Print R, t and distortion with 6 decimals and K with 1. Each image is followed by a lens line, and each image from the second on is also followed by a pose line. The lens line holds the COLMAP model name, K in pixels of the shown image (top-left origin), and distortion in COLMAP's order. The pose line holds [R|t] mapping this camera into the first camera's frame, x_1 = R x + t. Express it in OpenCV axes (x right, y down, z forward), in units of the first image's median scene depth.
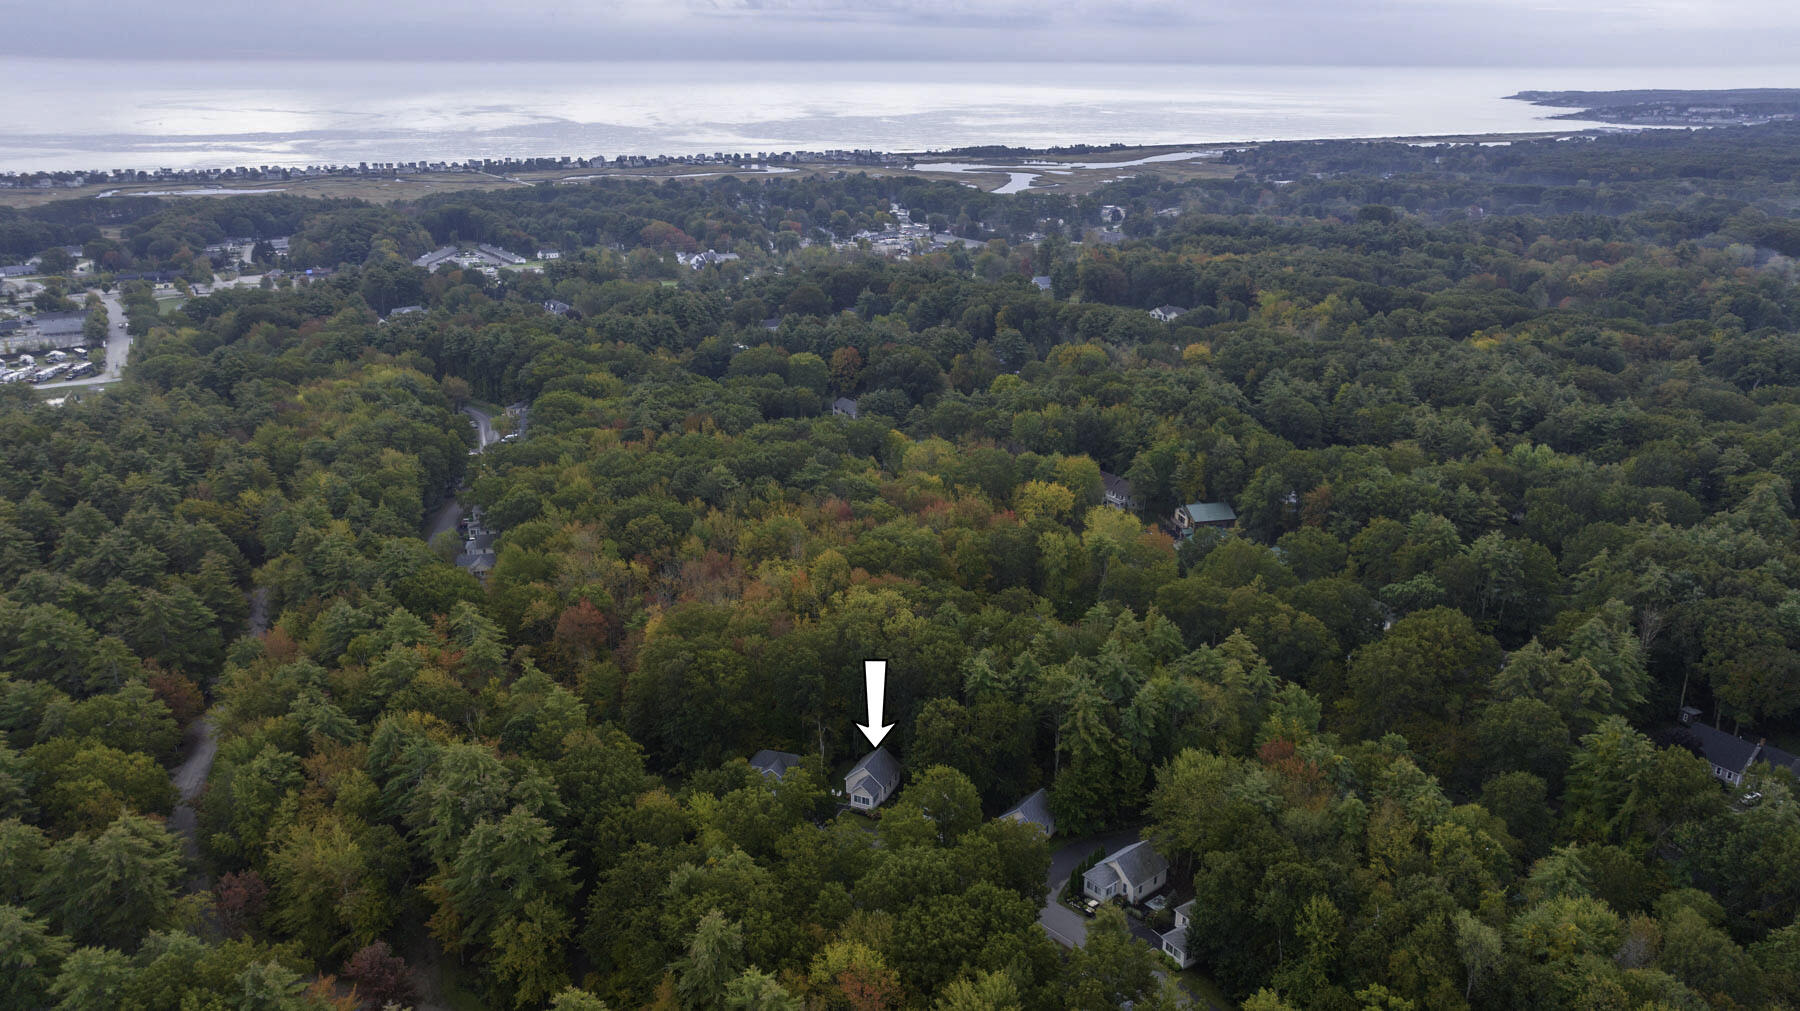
lens RADIAL K [[1273.2, 0, 903.7], [0, 1273.2, 516.0], [0, 0, 1]] dist [-0.036947, 0.043438]
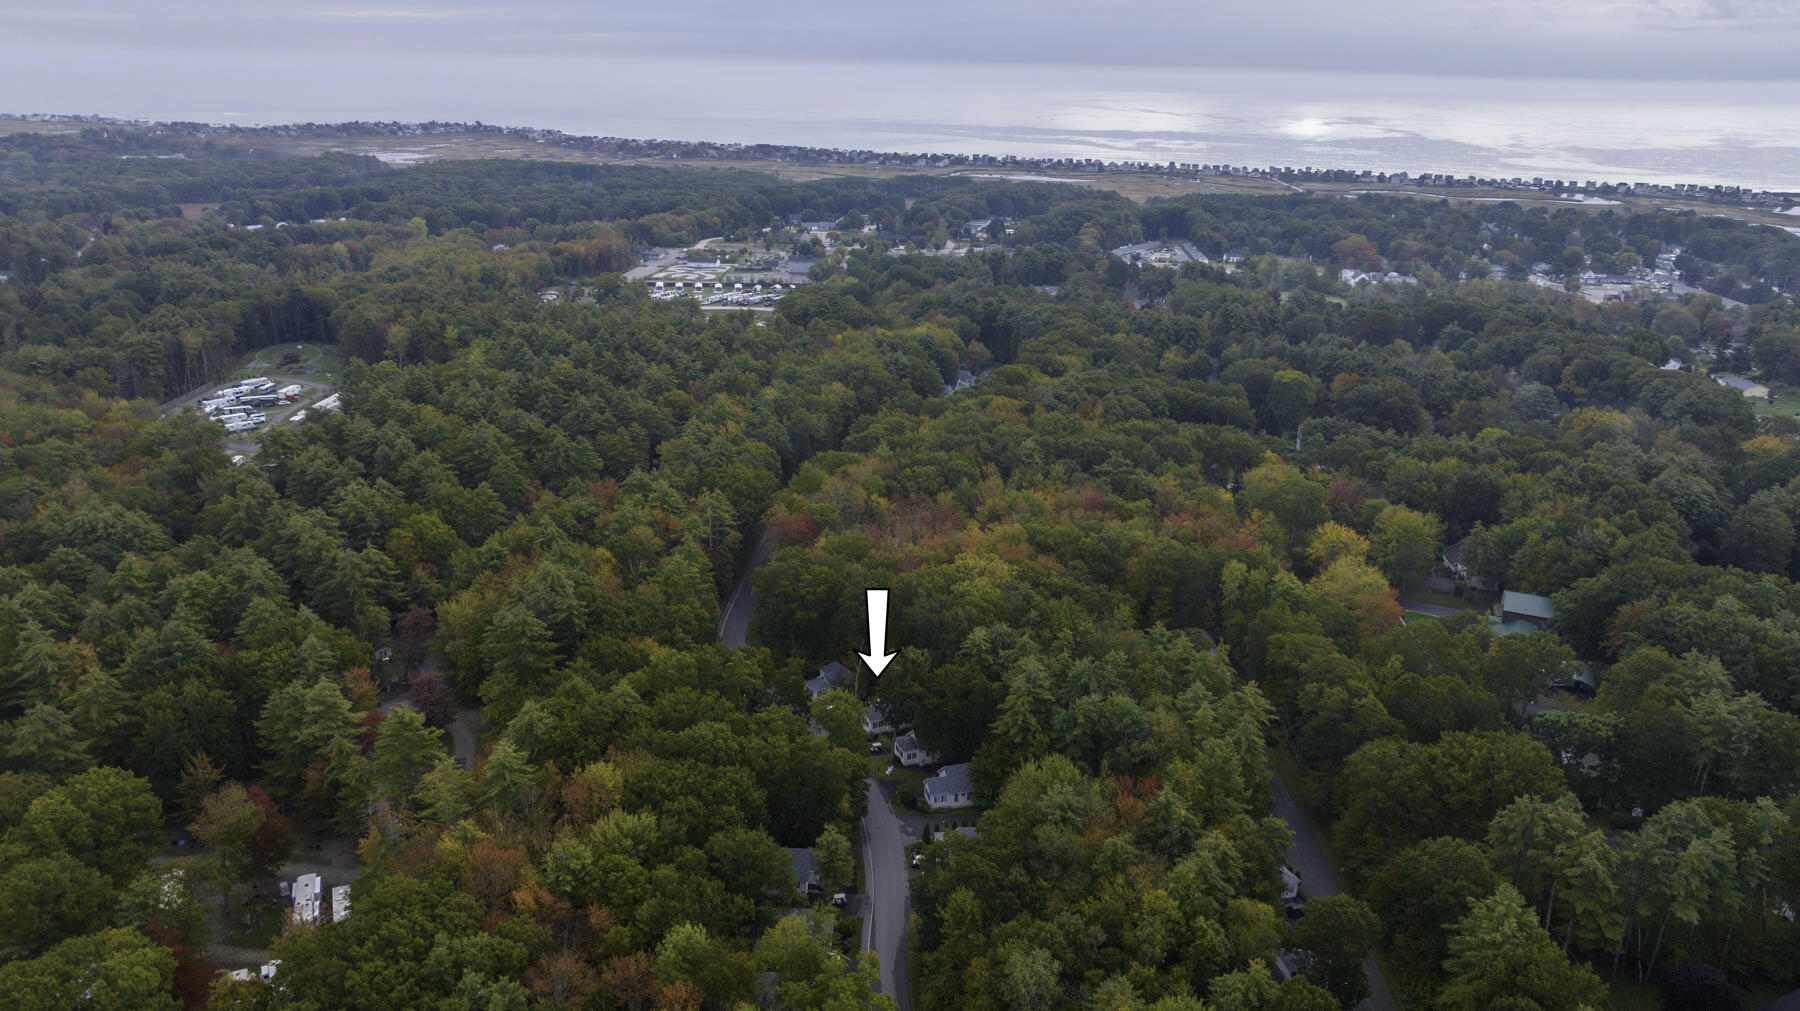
lens RADIAL K [[1273.2, 0, 896.5], [0, 1273.2, 511.9], [0, 0, 1]] dist [-0.036947, 0.043438]
pose [[0.789110, 0.218562, -0.574052, 0.069963], [-0.224632, 0.972502, 0.061480, -0.003755], [0.571705, 0.080436, 0.816507, 0.009076]]
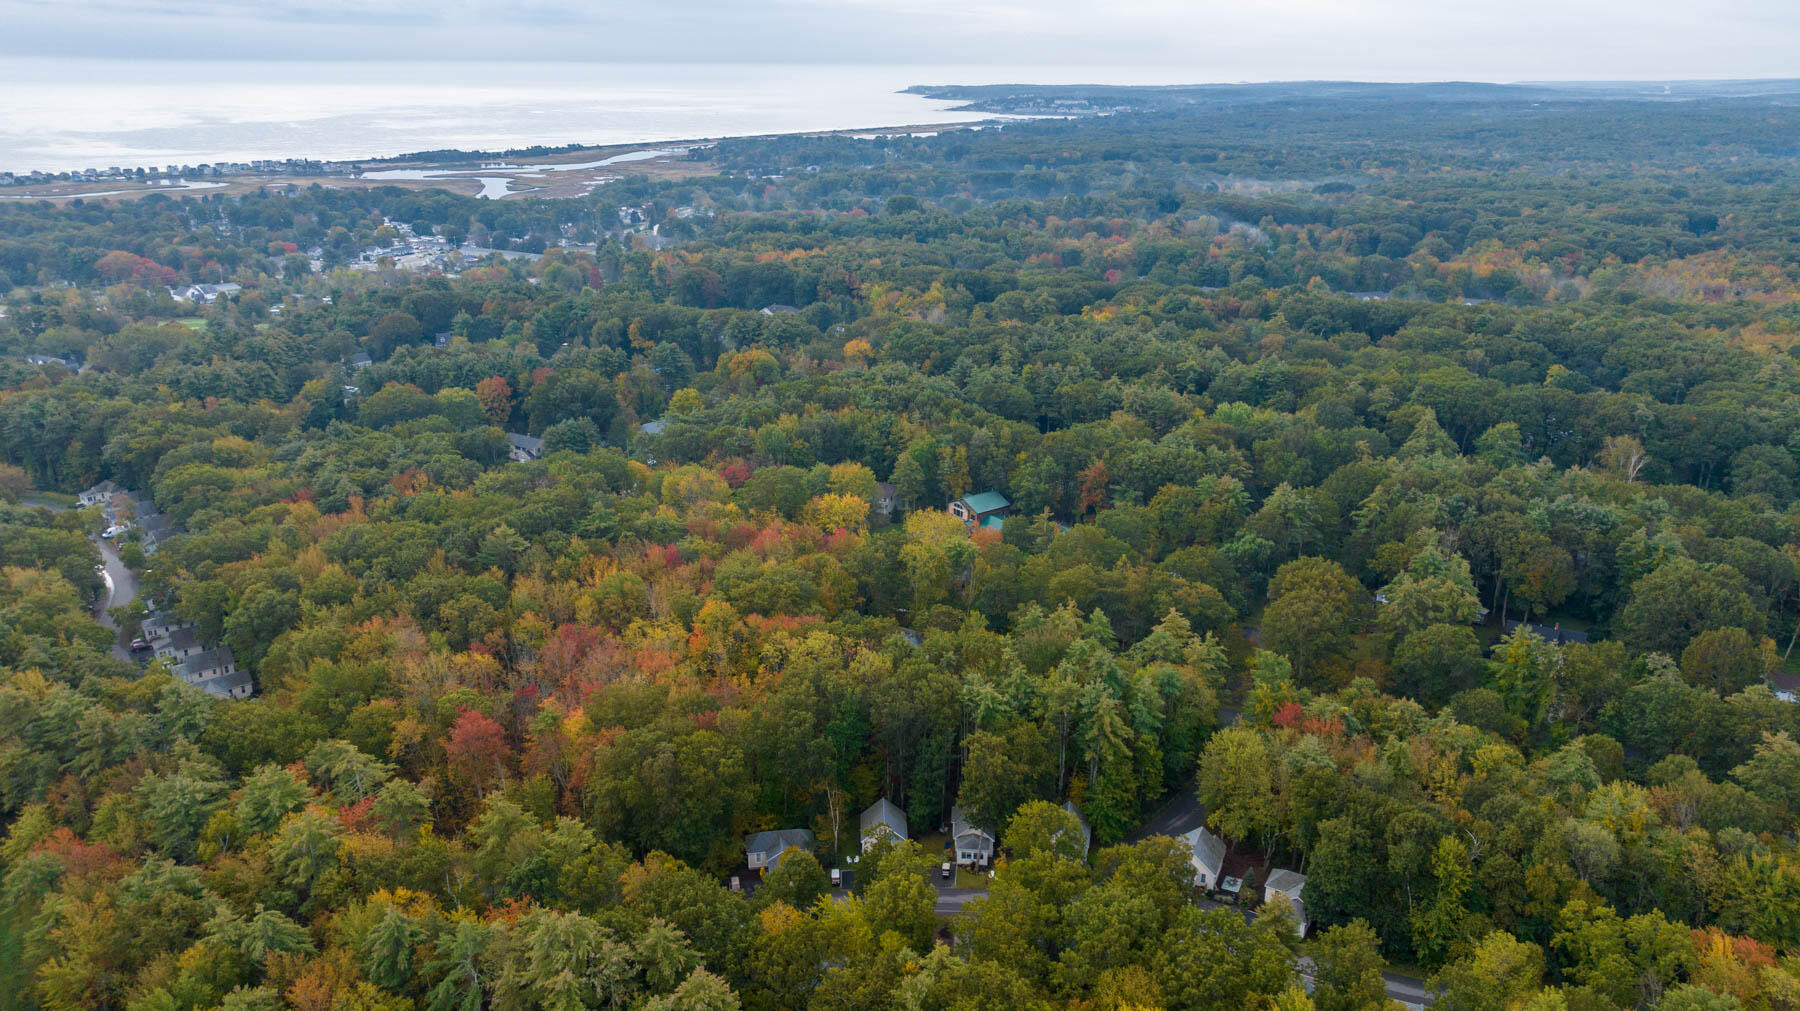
lens RADIAL K [[1273.2, 0, 903.0], [0, 1273.2, 500.9], [0, 0, 1]] dist [-0.036947, 0.043438]
pose [[0.904668, -0.136706, 0.403594, -0.042518], [0.140501, 0.989871, 0.020352, -0.006244], [-0.402289, 0.038294, 0.914712, 0.016114]]
